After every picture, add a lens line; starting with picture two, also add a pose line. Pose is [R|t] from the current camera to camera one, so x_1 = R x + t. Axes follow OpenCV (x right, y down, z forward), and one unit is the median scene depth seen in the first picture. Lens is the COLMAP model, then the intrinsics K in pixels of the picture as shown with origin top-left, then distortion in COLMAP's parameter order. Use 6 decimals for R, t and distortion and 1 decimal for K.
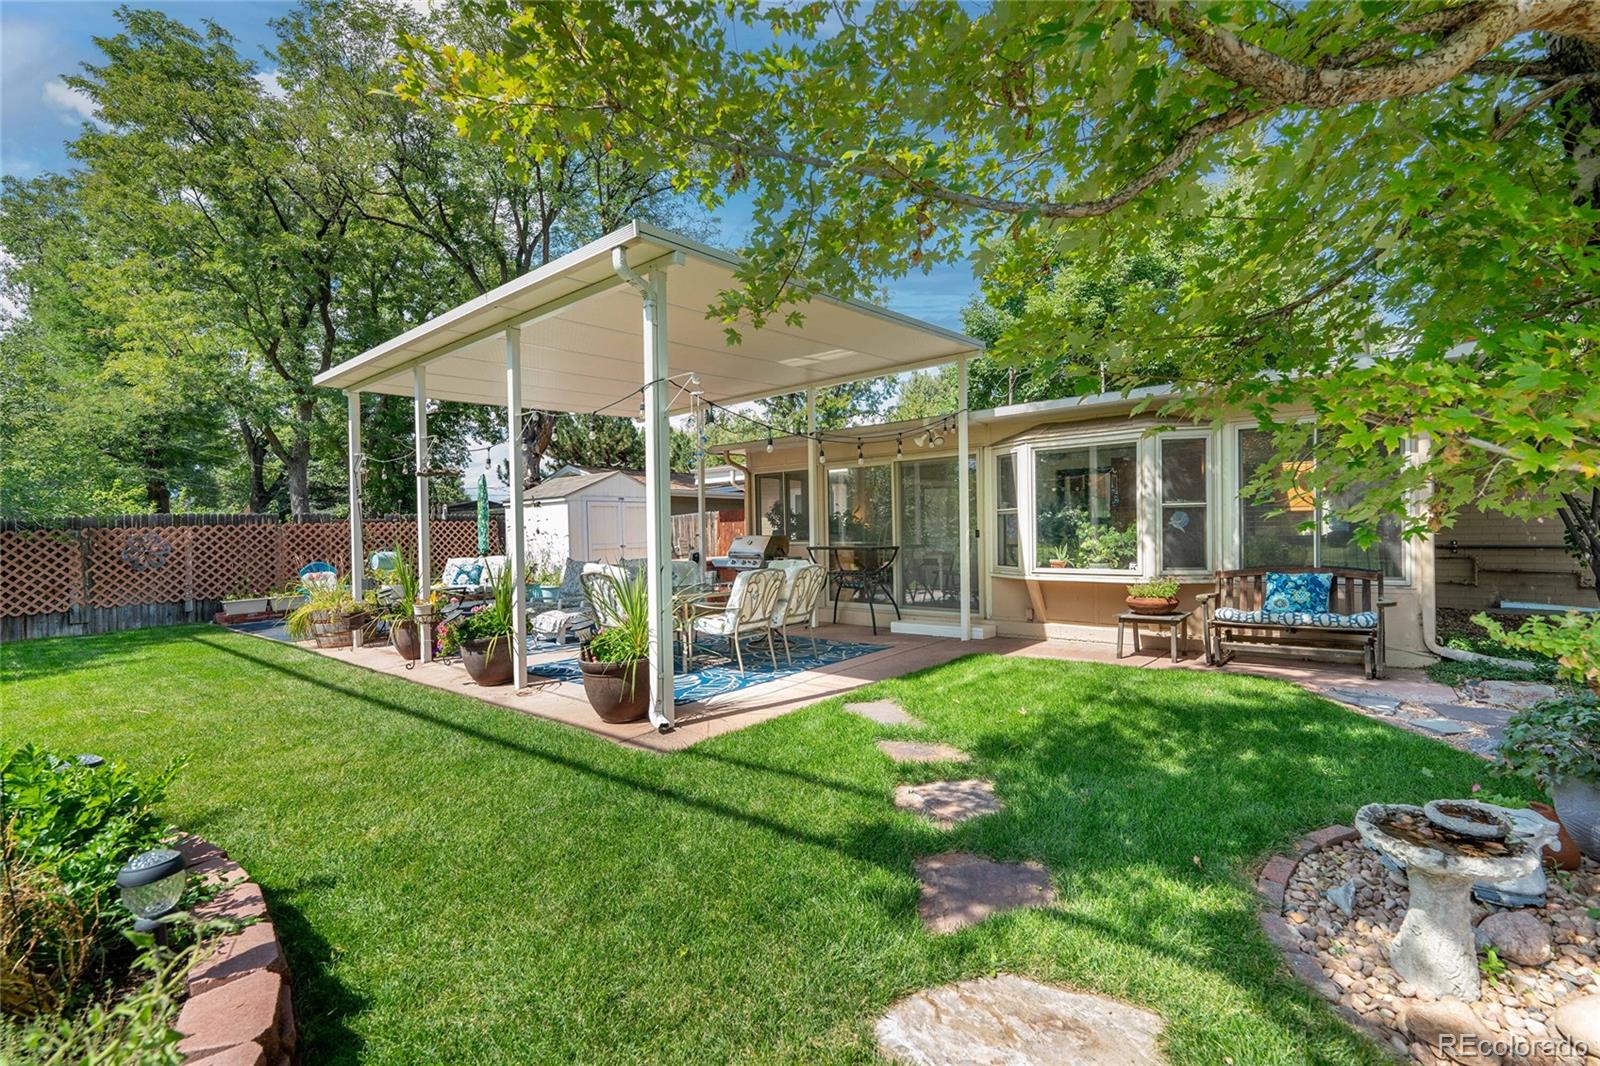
lens RADIAL K [[649.5, 0, 822.1], [0, 649.5, 550.7], [0, 0, 1]] dist [0.000237, -0.000076]
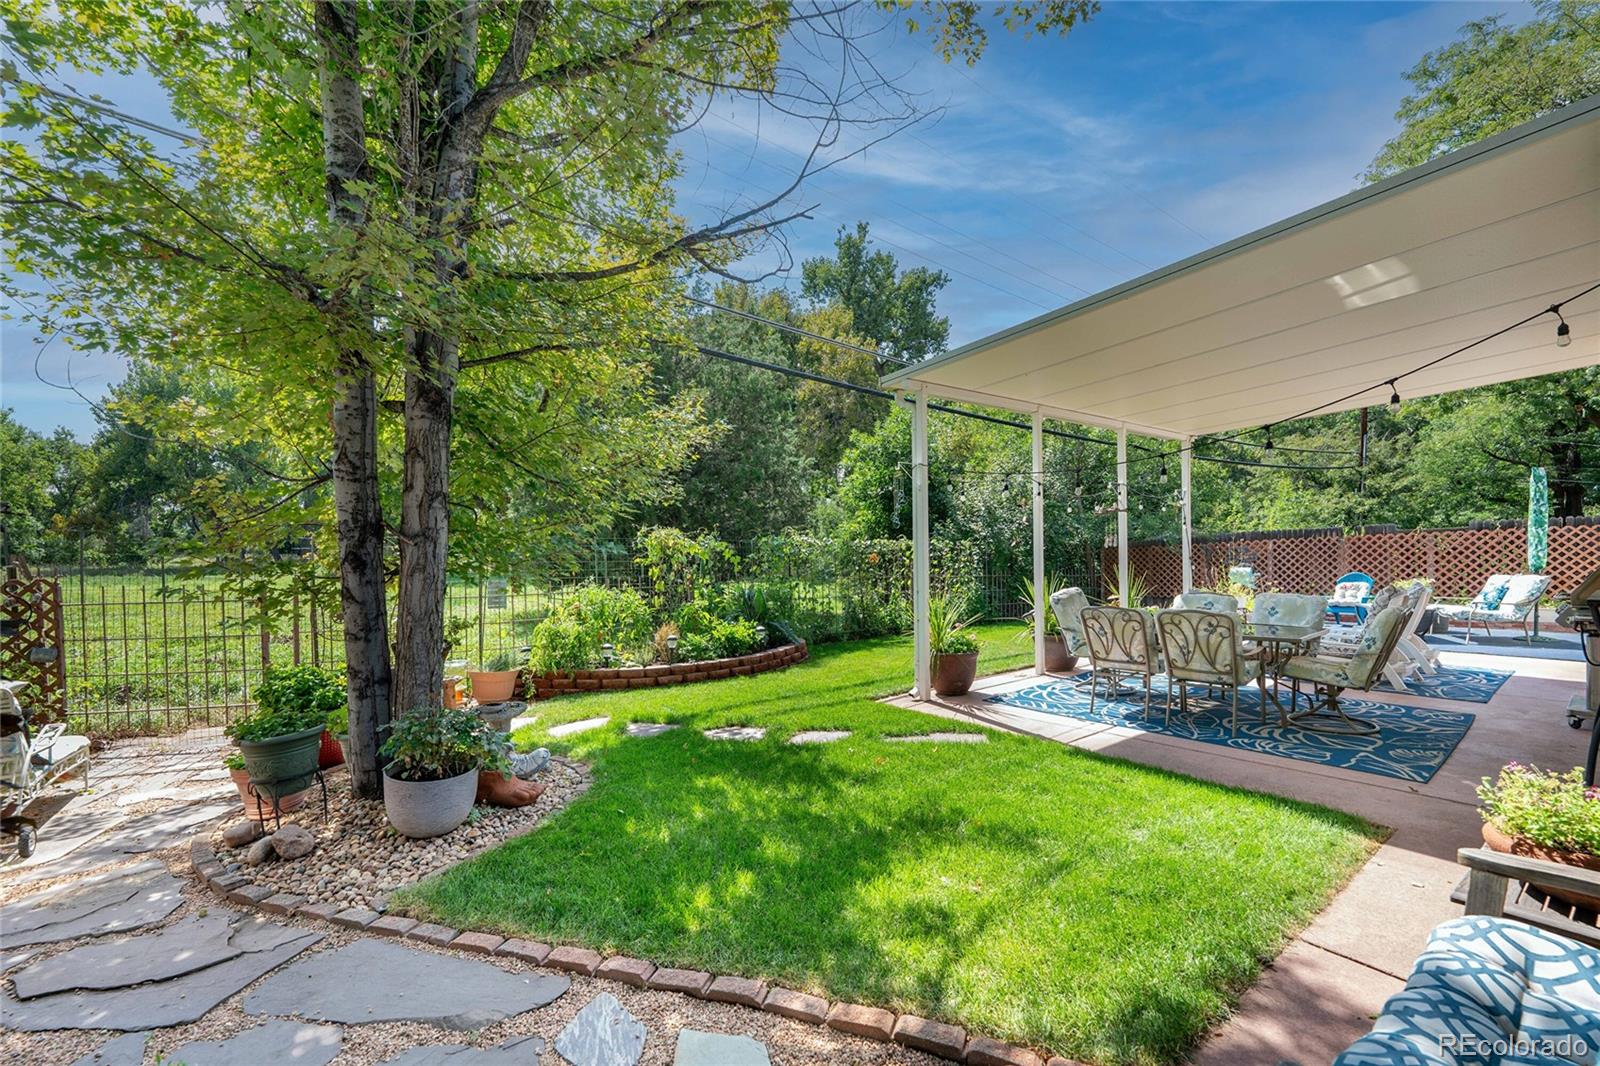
lens RADIAL K [[649.5, 0, 822.1], [0, 649.5, 550.7], [0, 0, 1]] dist [0.000237, -0.000076]
pose [[-0.206152, 0.014060, -0.978419, 0.764663], [-0.005432, 0.999865, 0.015512, -0.052357], [0.978505, 0.008513, -0.206048, 0.666281]]
